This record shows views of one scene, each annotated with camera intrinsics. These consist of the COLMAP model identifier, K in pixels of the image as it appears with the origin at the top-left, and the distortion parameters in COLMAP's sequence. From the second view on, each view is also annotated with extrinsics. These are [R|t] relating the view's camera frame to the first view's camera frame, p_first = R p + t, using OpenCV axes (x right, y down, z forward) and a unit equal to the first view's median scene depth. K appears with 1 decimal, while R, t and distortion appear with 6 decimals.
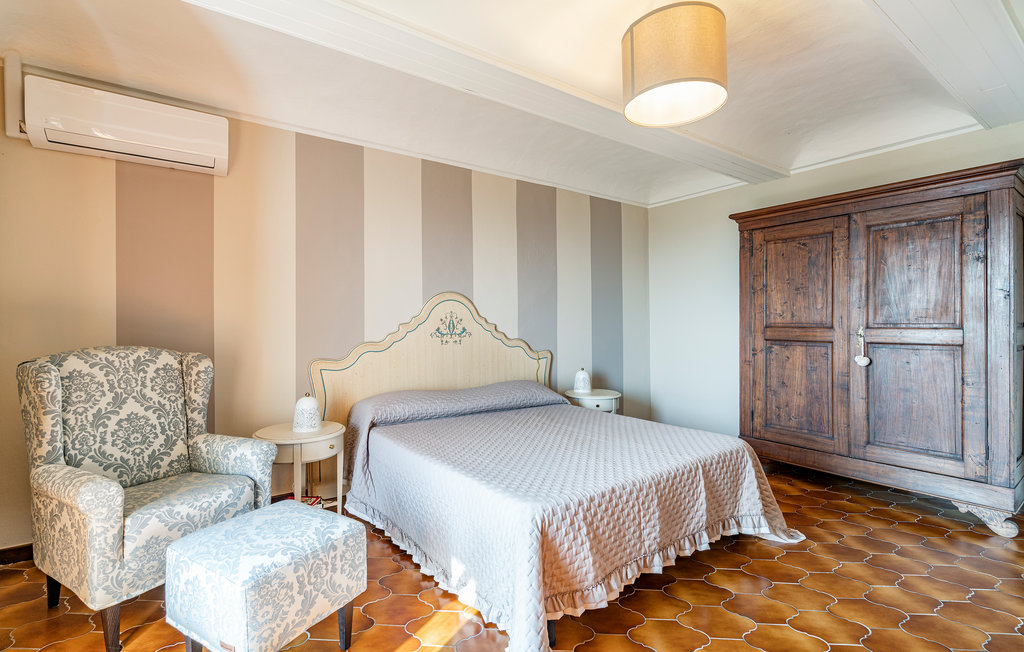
lens RADIAL K [[475.1, 0, 511.4], [0, 475.1, 326.2], [0, 0, 1]] dist [-0.001970, 0.001876]
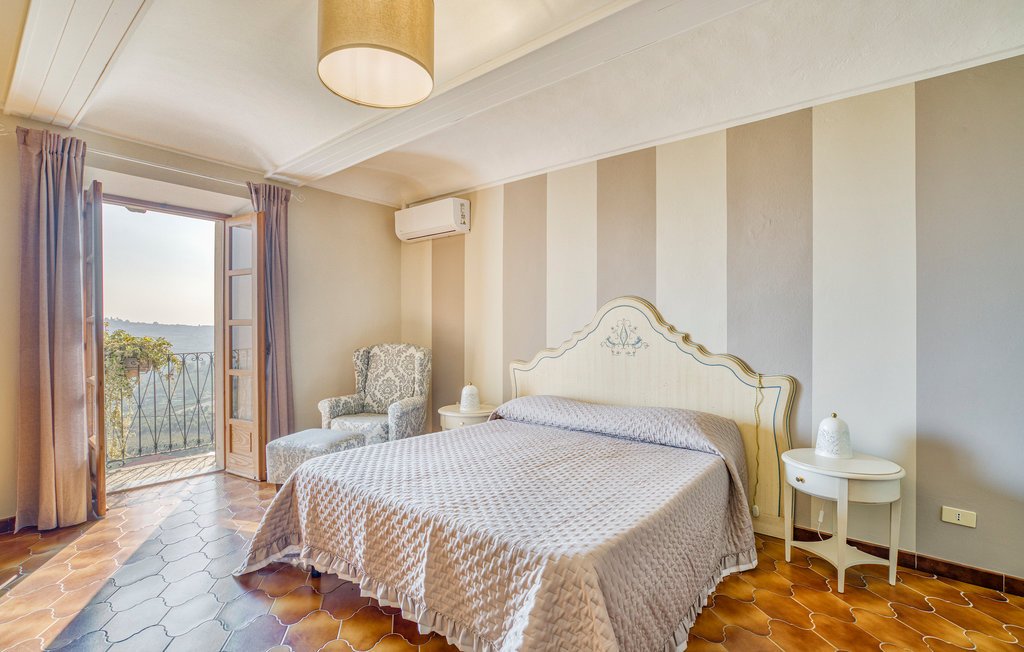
lens RADIAL K [[475.1, 0, 460.3], [0, 475.1, 330.9], [0, 0, 1]] dist [-0.001970, 0.001876]
pose [[0.205908, 0.006975, -0.978546, 0.763187], [-0.007581, 0.999956, 0.005532, -0.011902], [0.978542, 0.006280, 0.205952, 0.590413]]
